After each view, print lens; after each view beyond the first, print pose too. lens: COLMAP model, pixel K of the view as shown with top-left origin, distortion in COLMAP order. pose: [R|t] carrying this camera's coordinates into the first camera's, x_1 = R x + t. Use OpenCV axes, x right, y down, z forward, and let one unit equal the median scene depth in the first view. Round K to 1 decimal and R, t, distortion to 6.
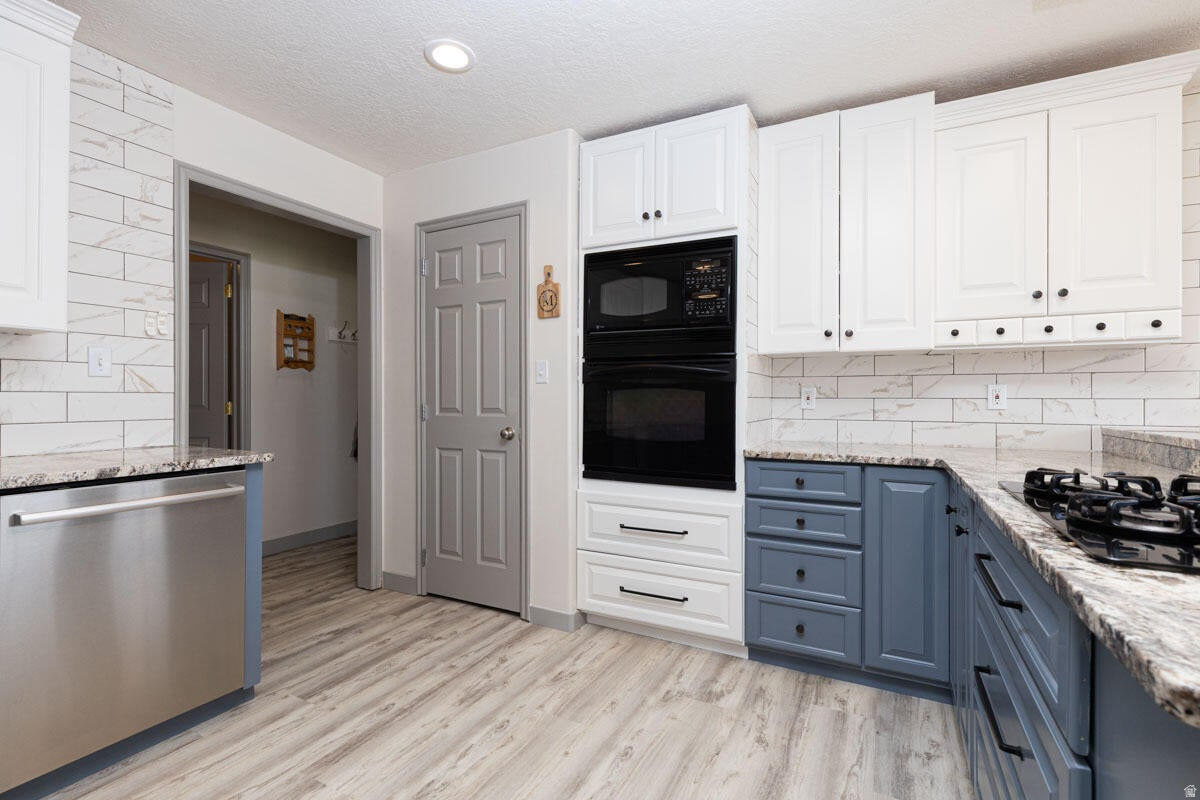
lens RADIAL K [[532.3, 0, 602.3], [0, 532.3, 400.4], [0, 0, 1]] dist [0.004187, -0.000781]
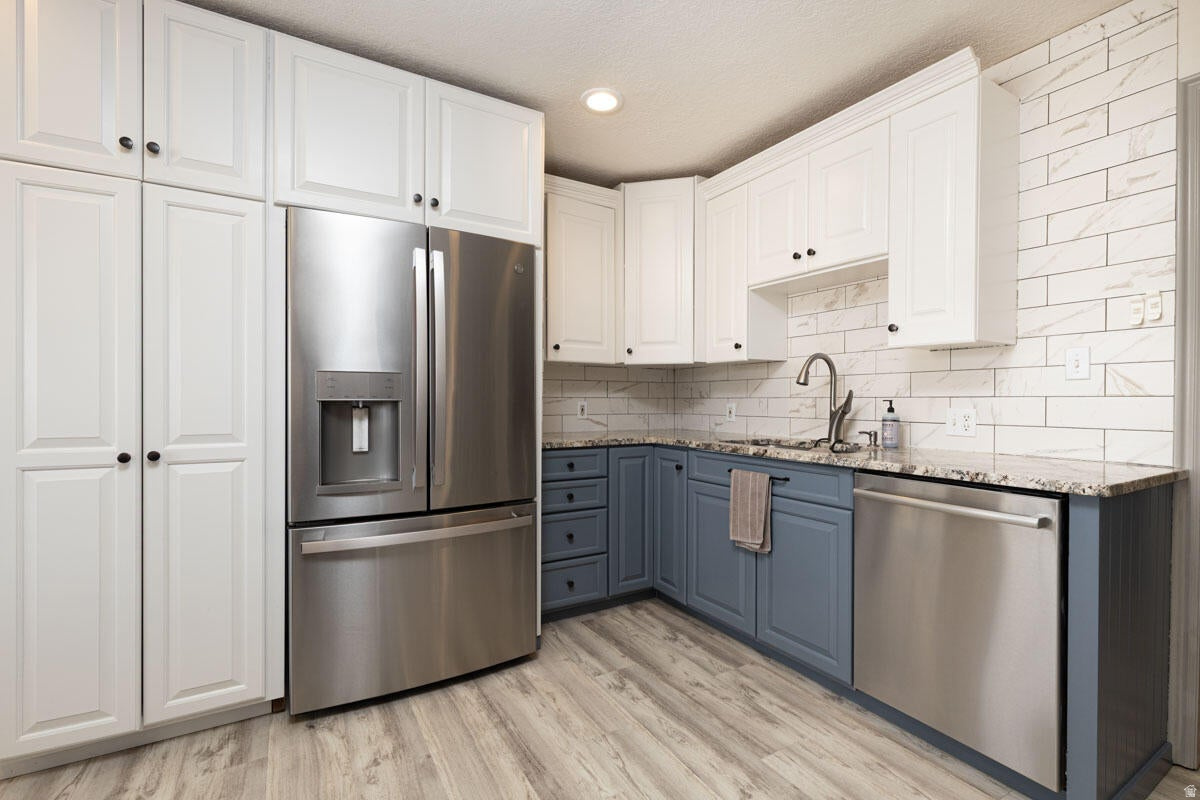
lens RADIAL K [[532.3, 0, 606.9], [0, 532.3, 399.2], [0, 0, 1]] dist [0.004187, -0.000781]
pose [[-0.511530, -0.004738, -0.859253, 0.230330], [-0.007286, 0.999973, -0.001177, -0.002929], [0.859235, 0.005658, -0.511550, 0.676056]]
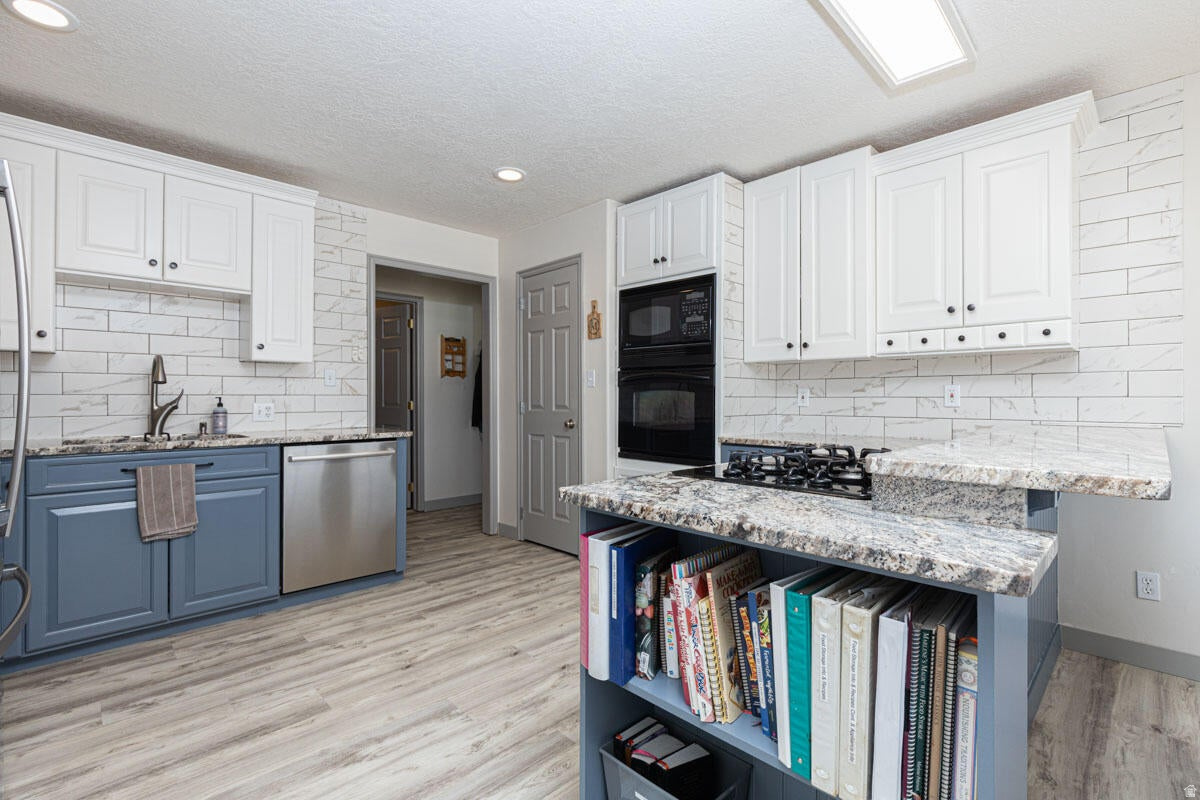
lens RADIAL K [[532.3, 0, 603.5], [0, 532.3, 399.9], [0, 0, 1]] dist [0.004187, -0.000781]
pose [[0.949571, -0.001269, -0.313549, 0.388109], [0.001121, 0.999999, -0.000651, 0.002293], [0.313549, 0.000266, 0.949572, -0.318028]]
